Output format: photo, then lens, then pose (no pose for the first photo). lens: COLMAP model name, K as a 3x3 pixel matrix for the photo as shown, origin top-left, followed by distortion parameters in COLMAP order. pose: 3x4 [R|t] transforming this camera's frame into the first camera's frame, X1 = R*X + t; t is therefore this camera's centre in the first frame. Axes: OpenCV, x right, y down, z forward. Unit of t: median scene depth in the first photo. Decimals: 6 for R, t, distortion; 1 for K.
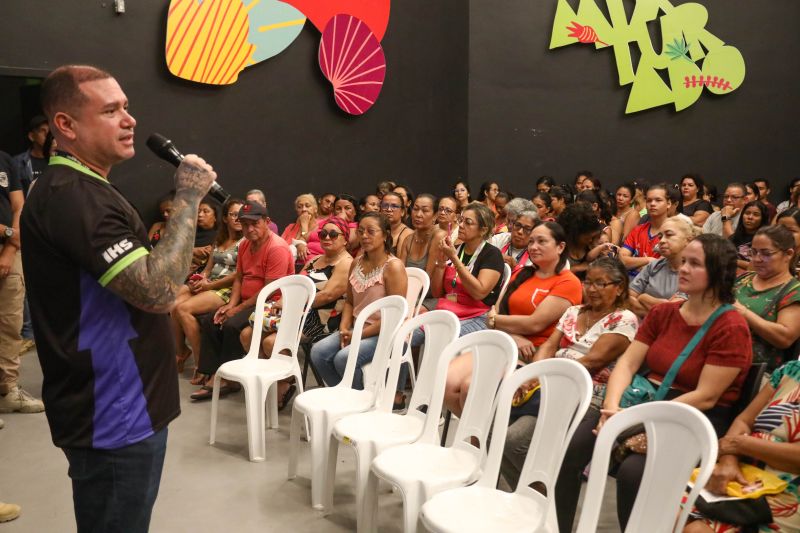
lens RADIAL K [[918.7, 0, 400.0], [0, 918.7, 266.5], [0, 0, 1]] dist [0.116801, 0.004974]
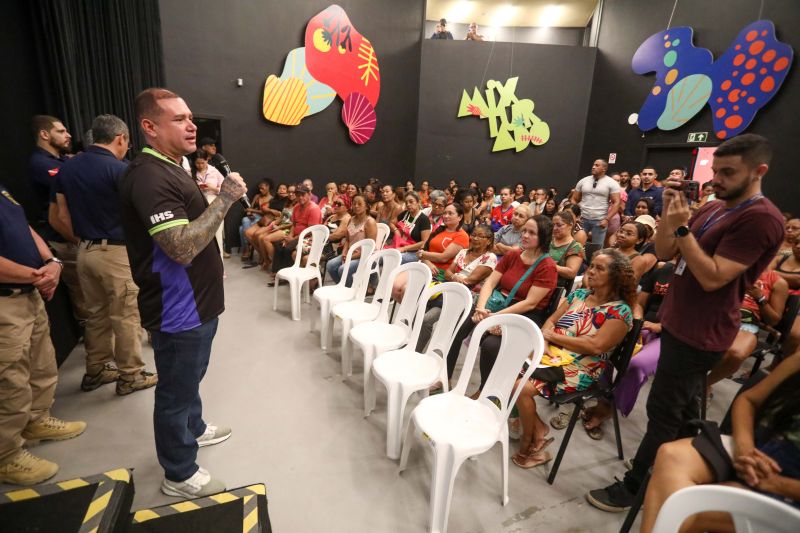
lens RADIAL K [[398.0, 0, 400.0], [0, 398.0, 266.5], [0, 0, 1]] dist [-0.048650, 0.023674]
pose [[0.998409, 0.041895, 0.037741, 0.027127], [-0.046049, 0.992074, 0.116909, -0.009232], [-0.032544, -0.118461, 0.992425, 0.178689]]
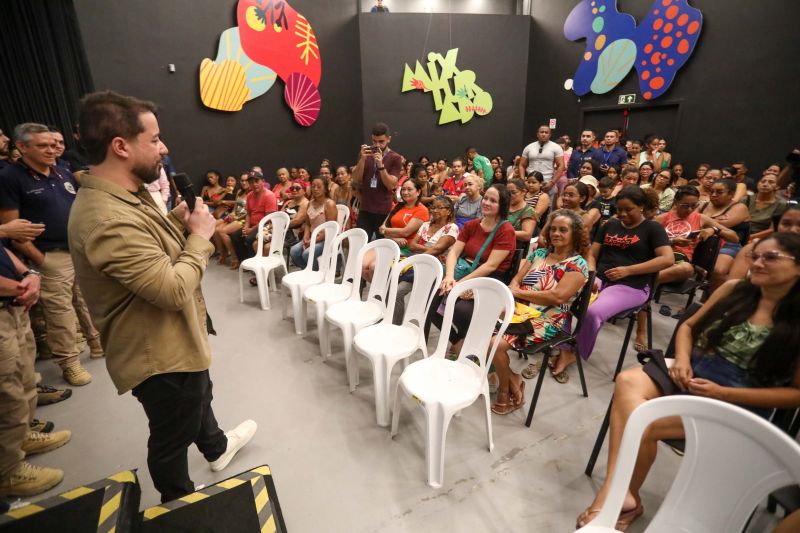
lens RADIAL K [[398.0, 0, 400.0], [0, 398.0, 266.5], [0, 0, 1]] dist [-0.048650, 0.023674]
pose [[0.986500, -0.064311, 0.150607, 0.003548], [0.038145, 0.984605, 0.170583, -0.009405], [-0.159259, -0.162536, 0.973765, 0.160543]]
